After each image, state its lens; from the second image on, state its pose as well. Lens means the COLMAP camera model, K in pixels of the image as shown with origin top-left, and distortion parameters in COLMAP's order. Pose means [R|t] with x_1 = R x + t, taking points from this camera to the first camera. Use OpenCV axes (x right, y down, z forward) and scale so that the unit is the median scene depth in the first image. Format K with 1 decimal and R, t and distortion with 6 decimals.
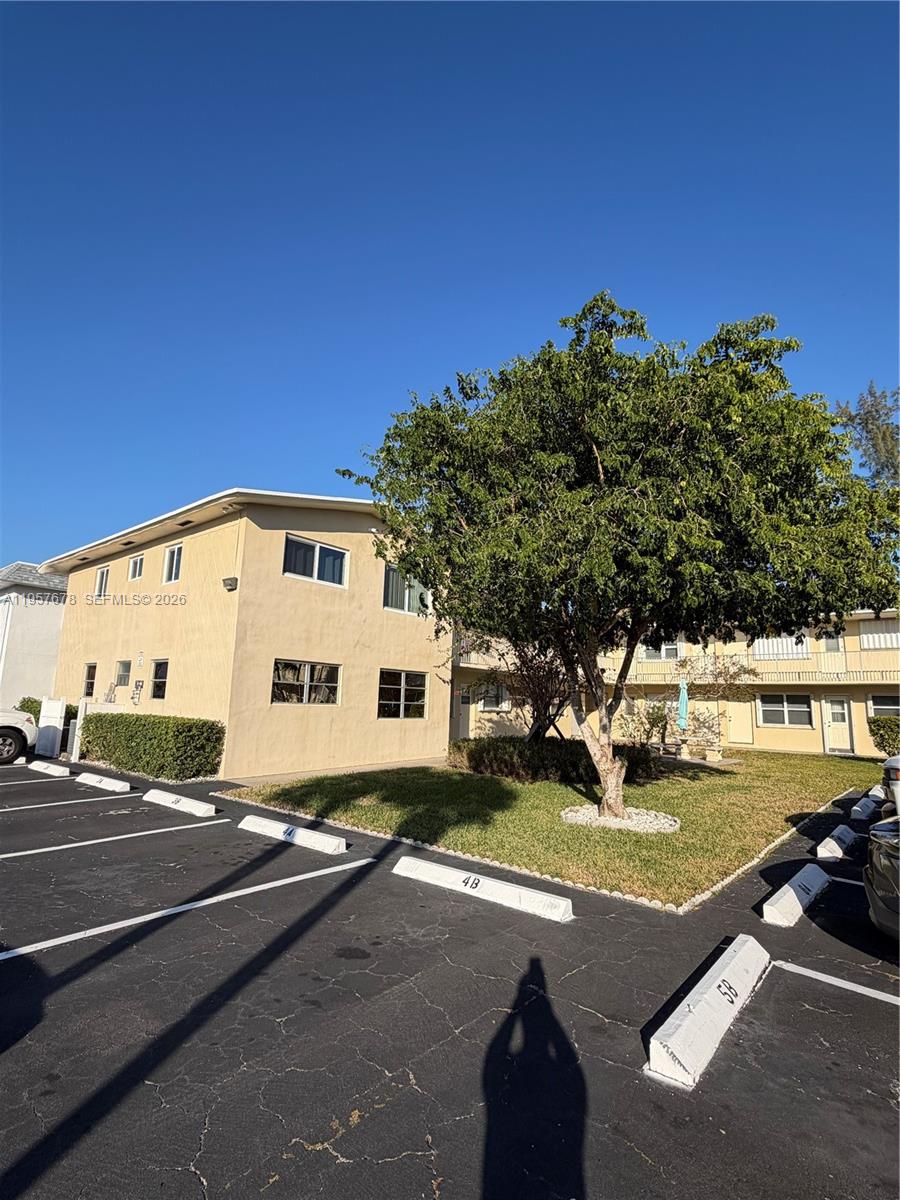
lens RADIAL K [[599.8, 0, 450.0], [0, 599.8, 600.0], [0, 0, 1]] dist [-0.000347, 0.000021]
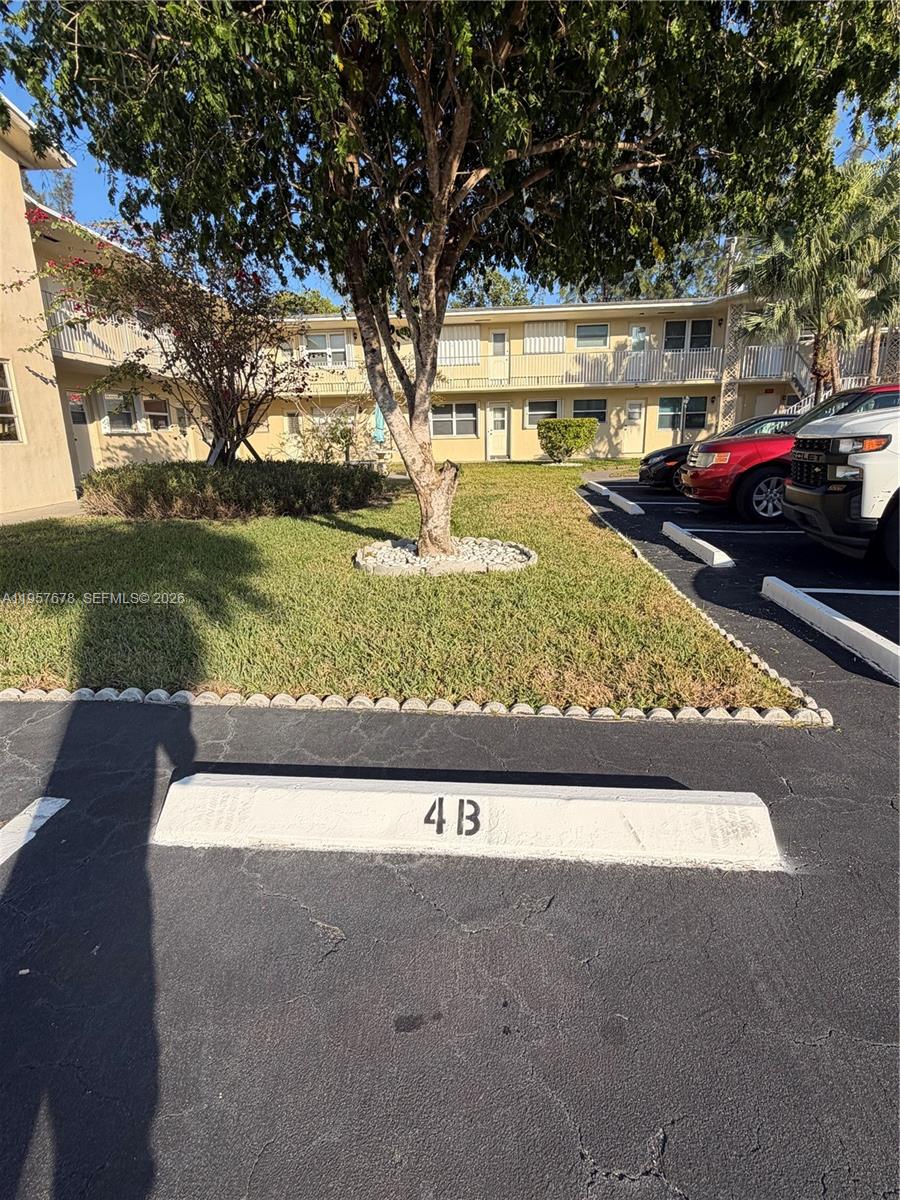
lens RADIAL K [[599.8, 0, 450.0], [0, 599.8, 600.0], [0, 0, 1]] dist [-0.000347, 0.000021]
pose [[0.822679, -0.195190, 0.533947, -0.028913], [-0.051345, 0.909863, 0.411720, 0.052545], [-0.566182, -0.366129, 0.738504, 0.188758]]
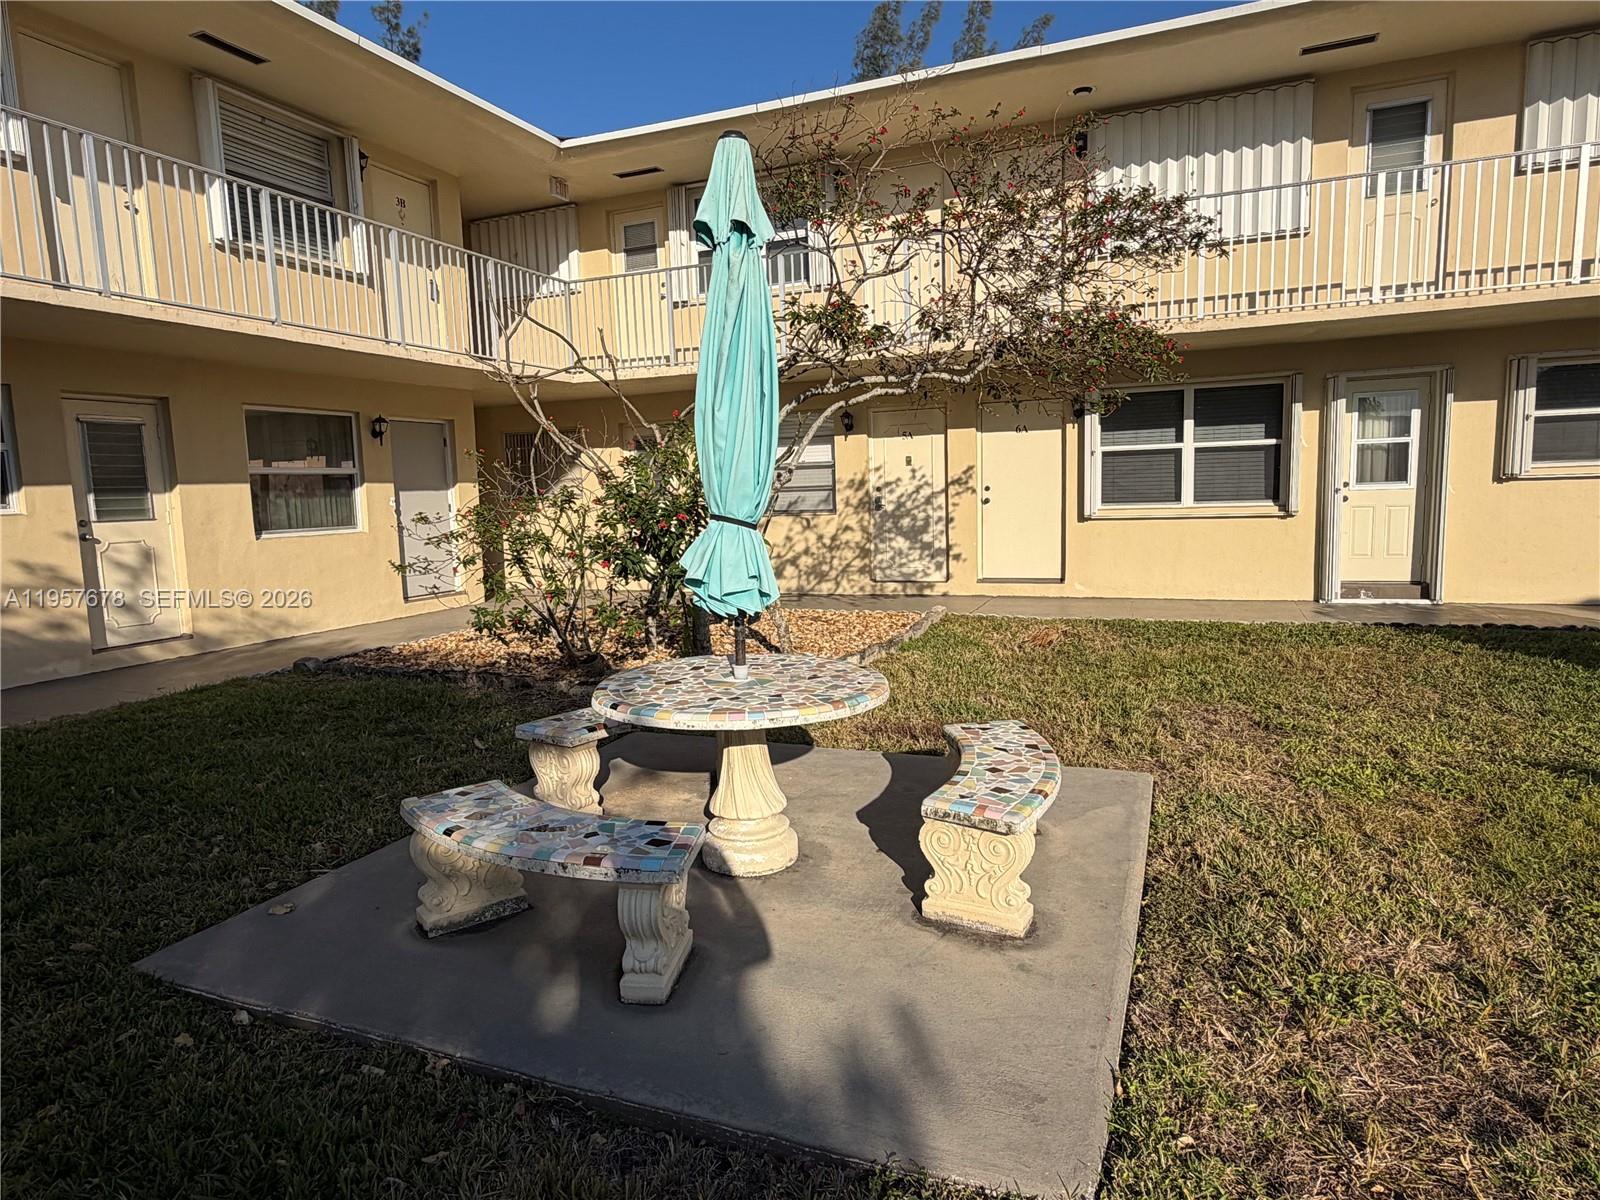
lens RADIAL K [[934.0, 0, 793.2], [0, 934.0, 605.9], [0, 0, 1]] dist [0.003827, 0.001037]
pose [[0.953419, -0.097679, 0.285396, 0.298267], [0.010072, 0.955901, 0.293516, 0.139257], [-0.301481, -0.276969, 0.912358, 0.723572]]
